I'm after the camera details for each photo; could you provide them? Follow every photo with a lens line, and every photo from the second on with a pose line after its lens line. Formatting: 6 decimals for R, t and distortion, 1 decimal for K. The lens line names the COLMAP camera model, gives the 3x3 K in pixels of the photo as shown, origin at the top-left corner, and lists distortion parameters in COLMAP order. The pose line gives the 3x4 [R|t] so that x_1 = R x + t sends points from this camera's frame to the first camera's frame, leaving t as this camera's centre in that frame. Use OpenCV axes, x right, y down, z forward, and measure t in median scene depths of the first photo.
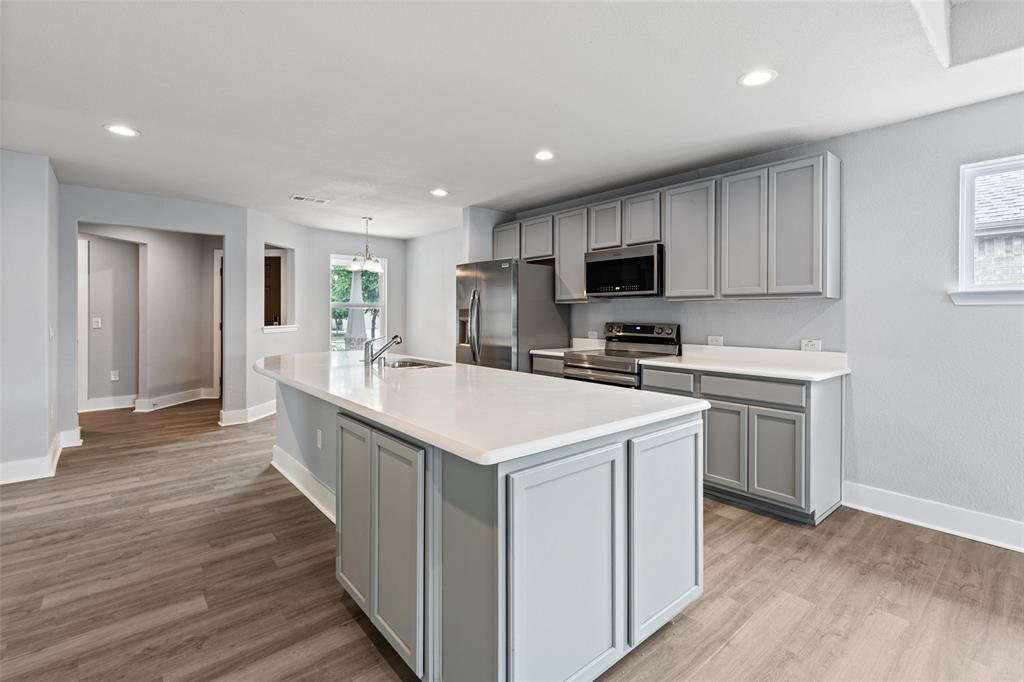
lens RADIAL K [[472.2, 0, 517.6], [0, 472.2, 309.9], [0, 0, 1]] dist [0.000096, 0.000176]
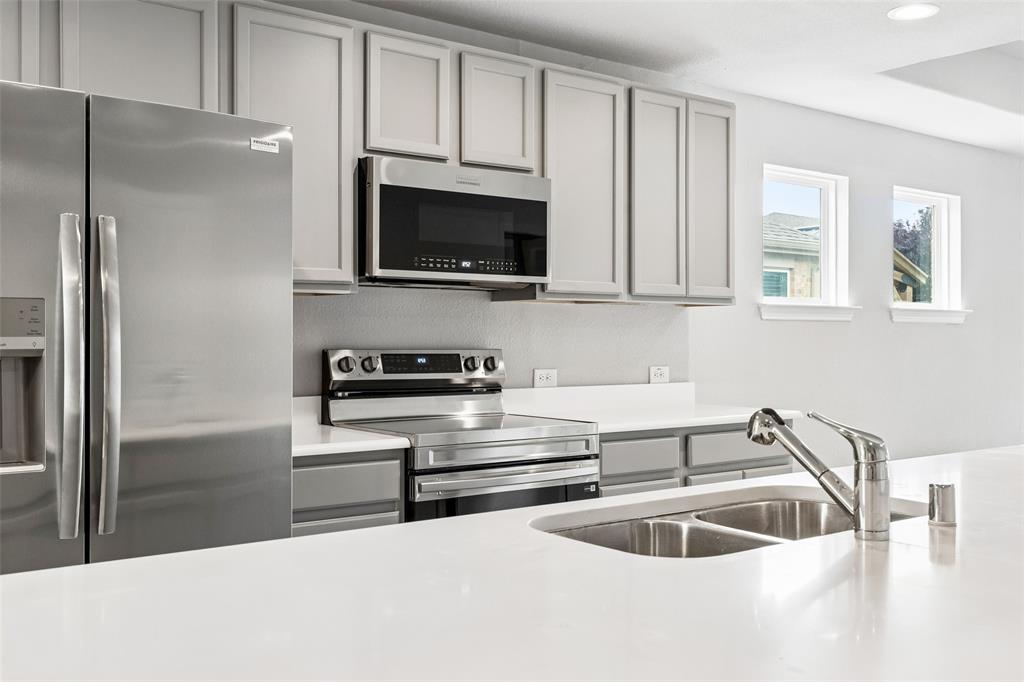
lens RADIAL K [[1093.8, 0, 597.0], [0, 1093.8, 318.5], [0, 0, 1]] dist [0.001710, 0.005923]
pose [[-0.011846, 0.005610, 0.999914, -0.695608], [-0.018826, 0.999806, -0.005833, 0.004449], [-0.999753, -0.018894, -0.011738, 0.838011]]
